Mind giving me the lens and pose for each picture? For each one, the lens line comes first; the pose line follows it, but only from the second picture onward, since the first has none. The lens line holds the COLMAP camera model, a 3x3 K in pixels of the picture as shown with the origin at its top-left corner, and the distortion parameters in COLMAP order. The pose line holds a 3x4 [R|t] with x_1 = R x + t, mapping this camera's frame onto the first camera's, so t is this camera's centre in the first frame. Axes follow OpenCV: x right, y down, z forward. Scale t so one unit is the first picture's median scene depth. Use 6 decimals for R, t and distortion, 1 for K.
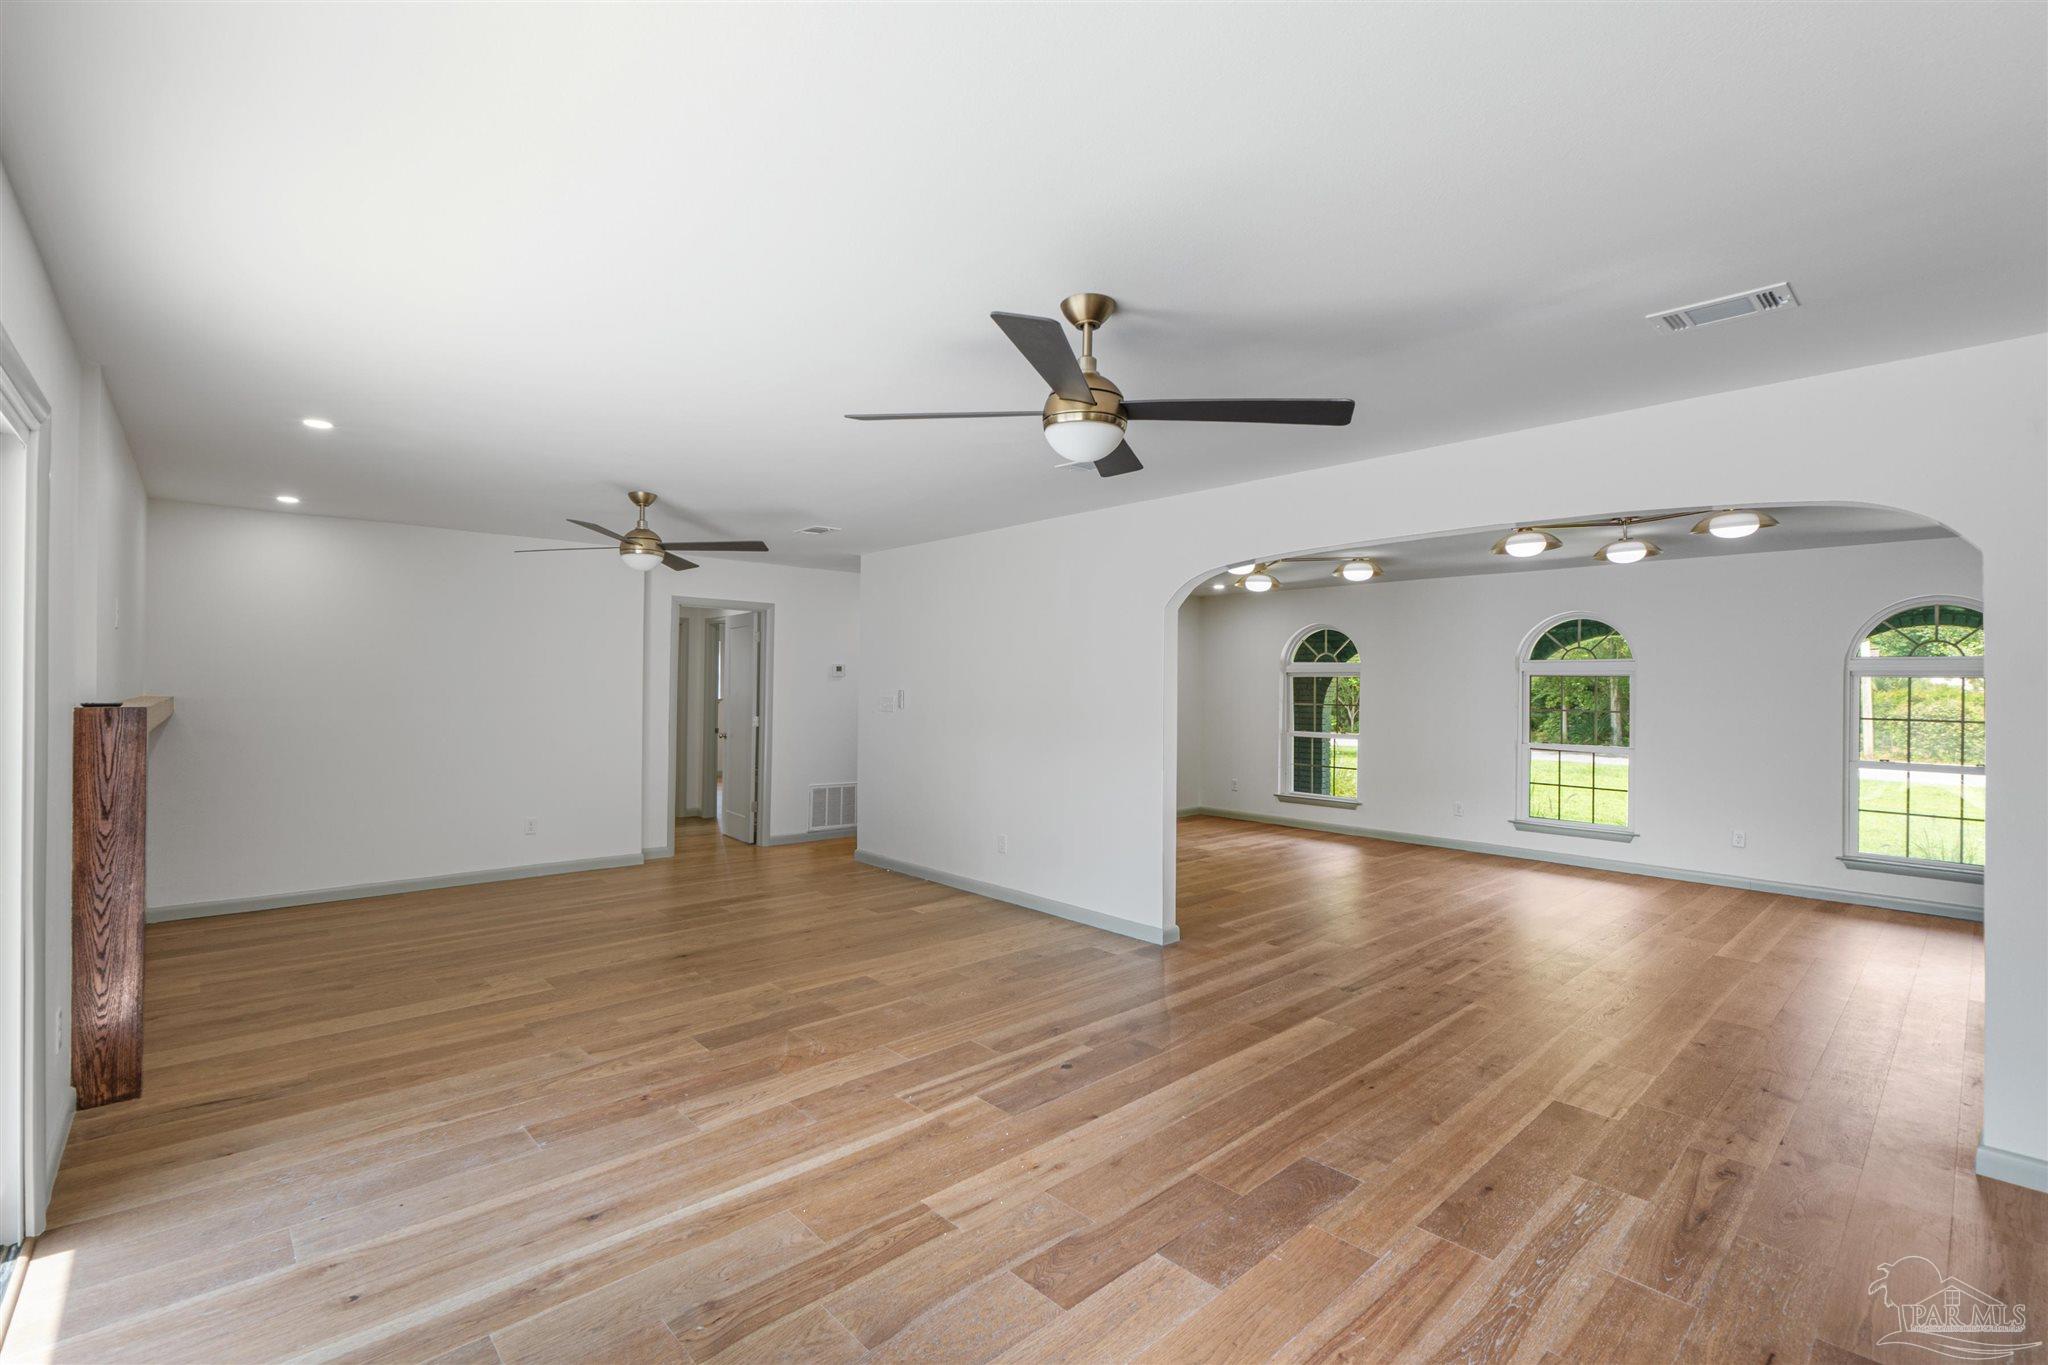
lens RADIAL K [[911.1, 0, 1010.7], [0, 911.1, 686.7], [0, 0, 1]] dist [-0.001989, -0.000054]
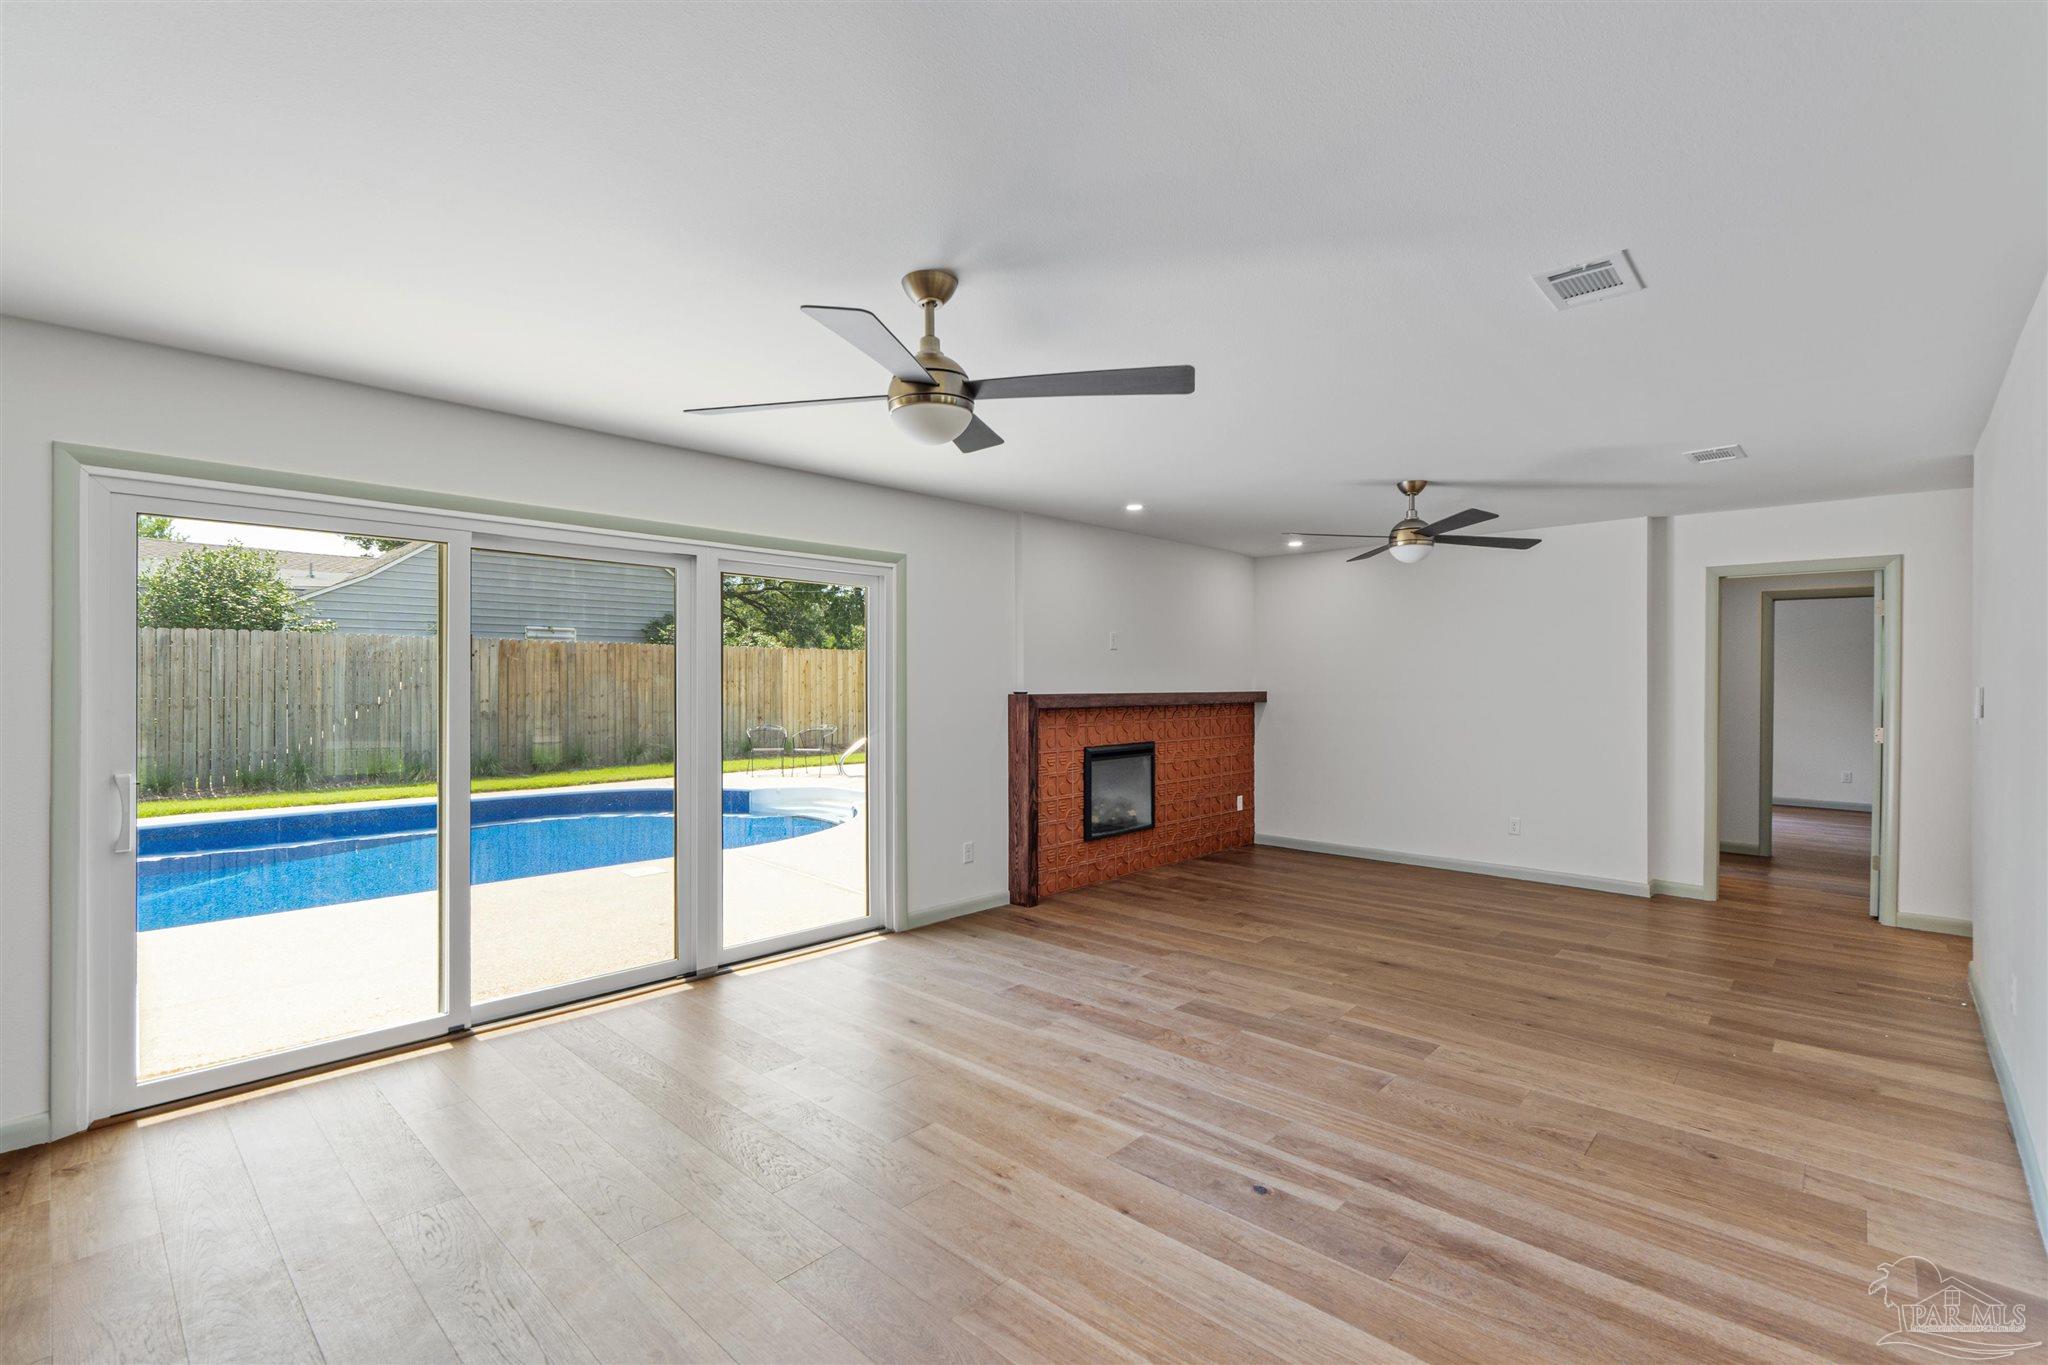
lens RADIAL K [[911.1, 0, 1010.7], [0, 911.1, 686.7], [0, 0, 1]] dist [-0.001989, -0.000054]
pose [[0.078282, -0.003239, -0.996926, 0.742991], [0.000108, 0.999995, -0.003241, 0.011810], [0.996931, 0.000146, 0.078282, 0.704908]]
